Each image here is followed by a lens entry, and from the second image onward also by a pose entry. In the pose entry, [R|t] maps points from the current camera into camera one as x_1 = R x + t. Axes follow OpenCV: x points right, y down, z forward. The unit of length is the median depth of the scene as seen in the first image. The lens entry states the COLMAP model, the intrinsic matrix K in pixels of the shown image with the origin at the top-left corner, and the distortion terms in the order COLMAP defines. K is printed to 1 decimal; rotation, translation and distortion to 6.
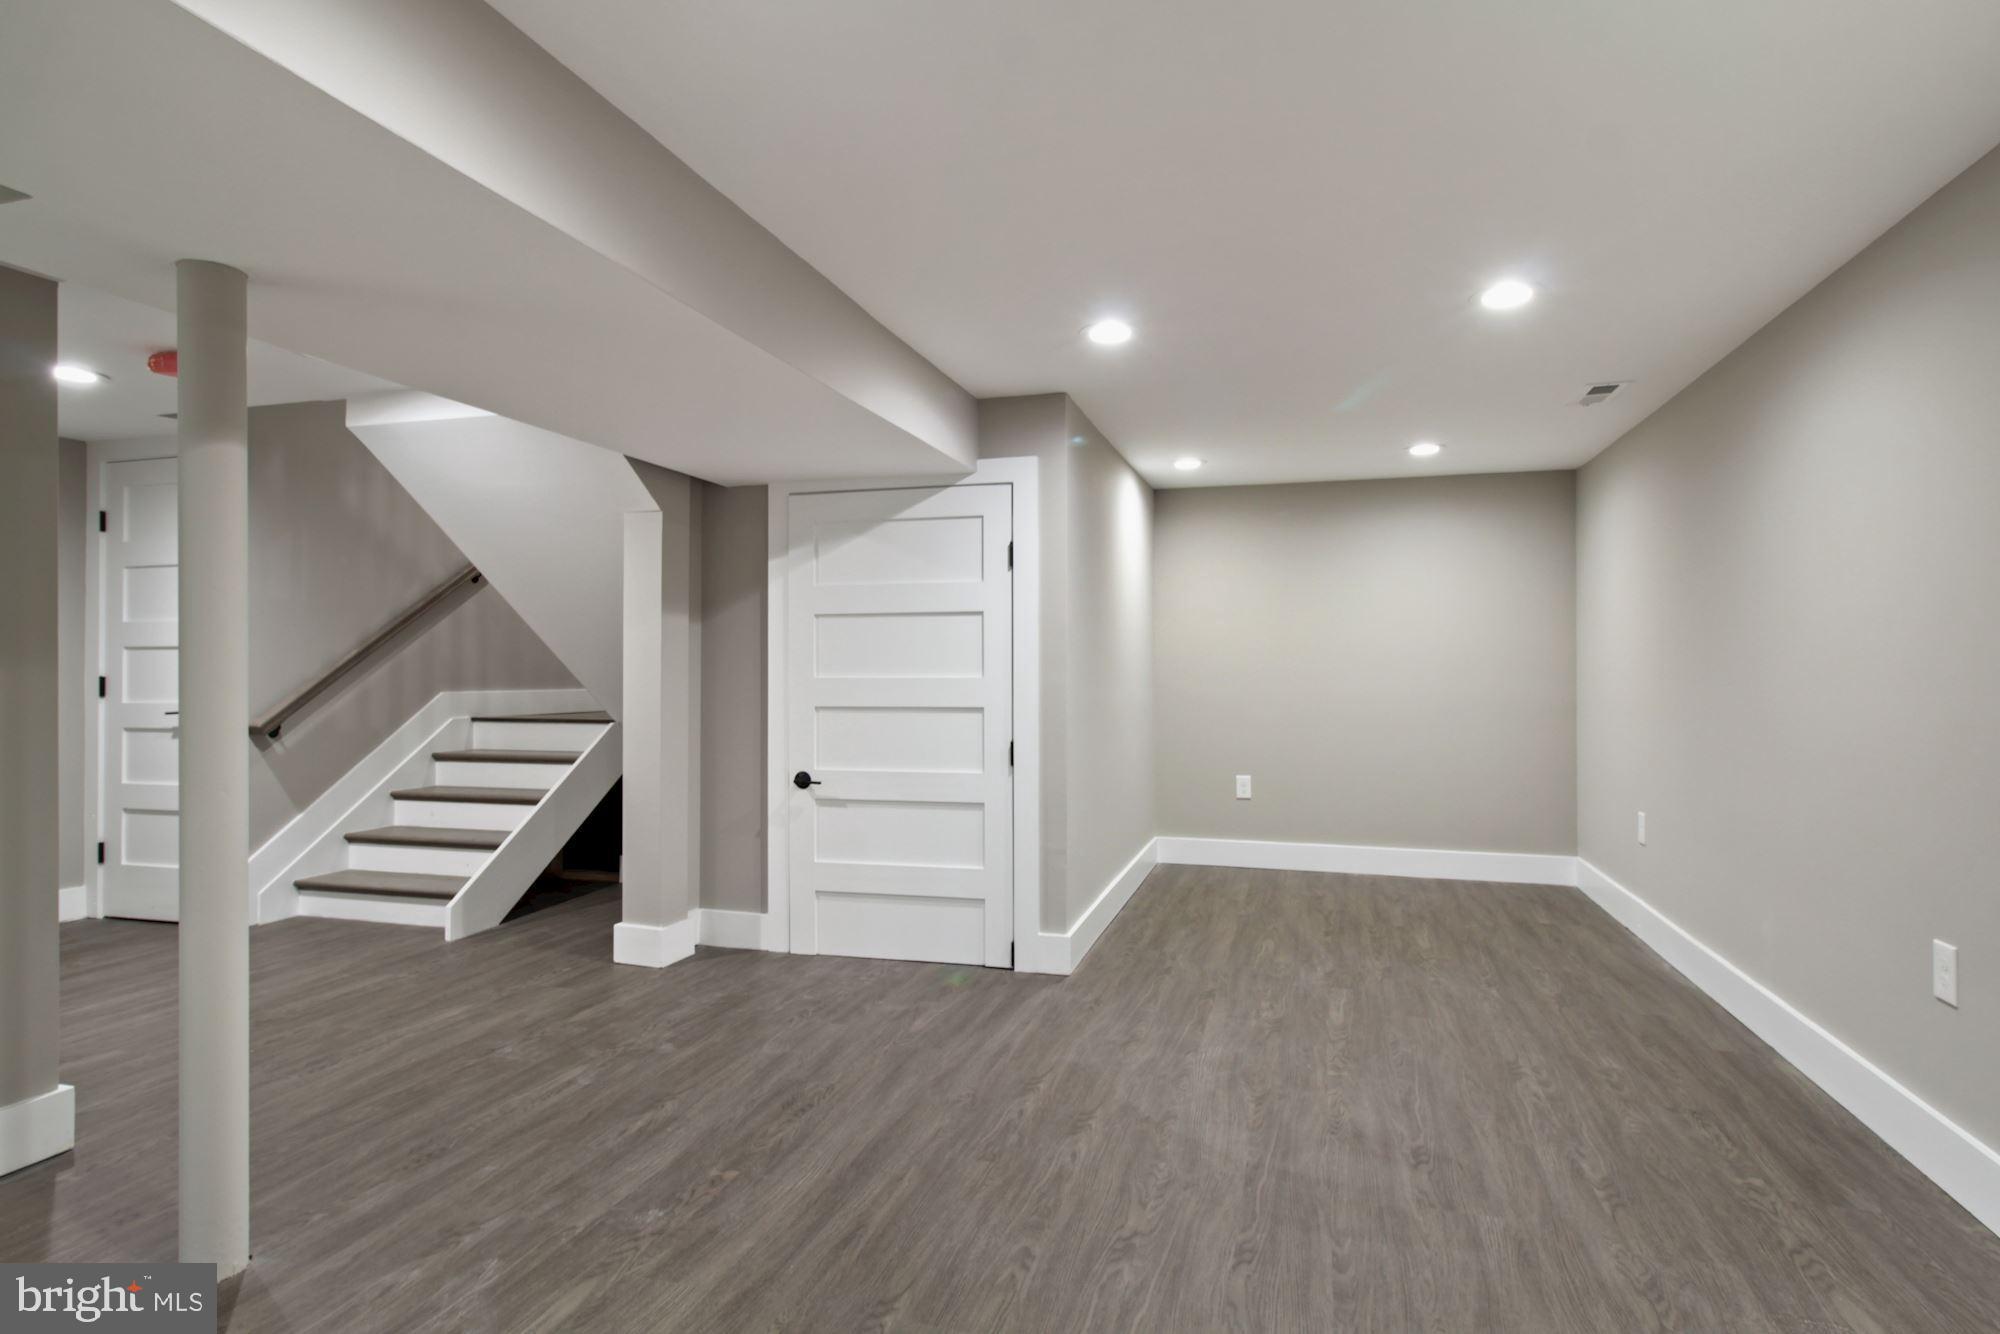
lens RADIAL K [[1026.7, 0, 1007.5], [0, 1026.7, 669.4], [0, 0, 1]] dist [0.014156, -0.000227]
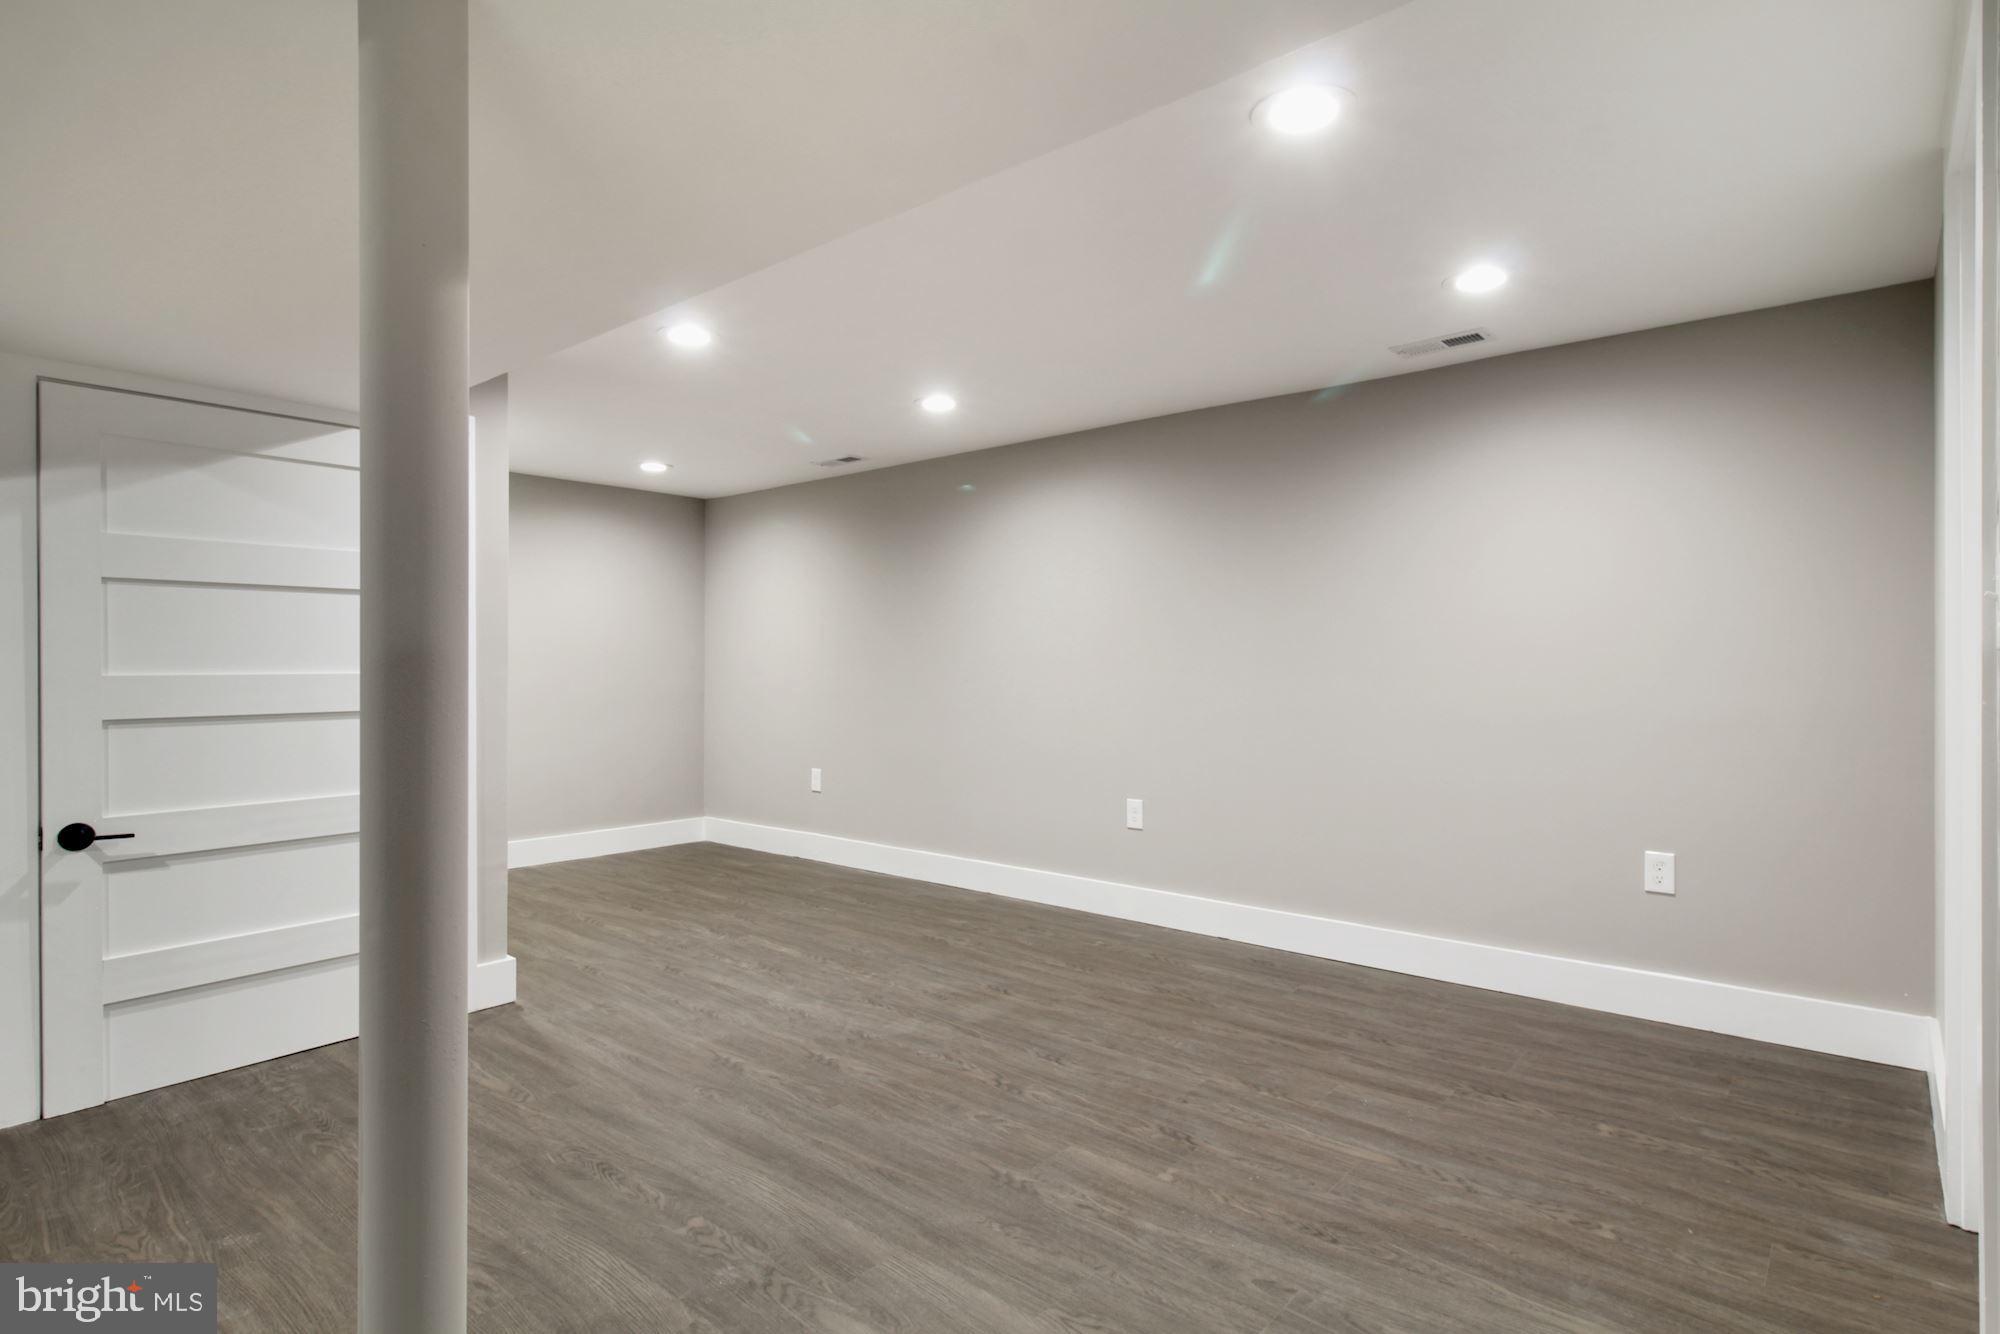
lens RADIAL K [[1026.7, 0, 1007.5], [0, 1026.7, 669.4], [0, 0, 1]] dist [0.014156, -0.000227]
pose [[0.411988, -0.000967, 0.911189, -0.799299], [-0.002193, 0.999995, 0.002053, 0.003020], [-0.911187, -0.002844, 0.411984, 0.311897]]
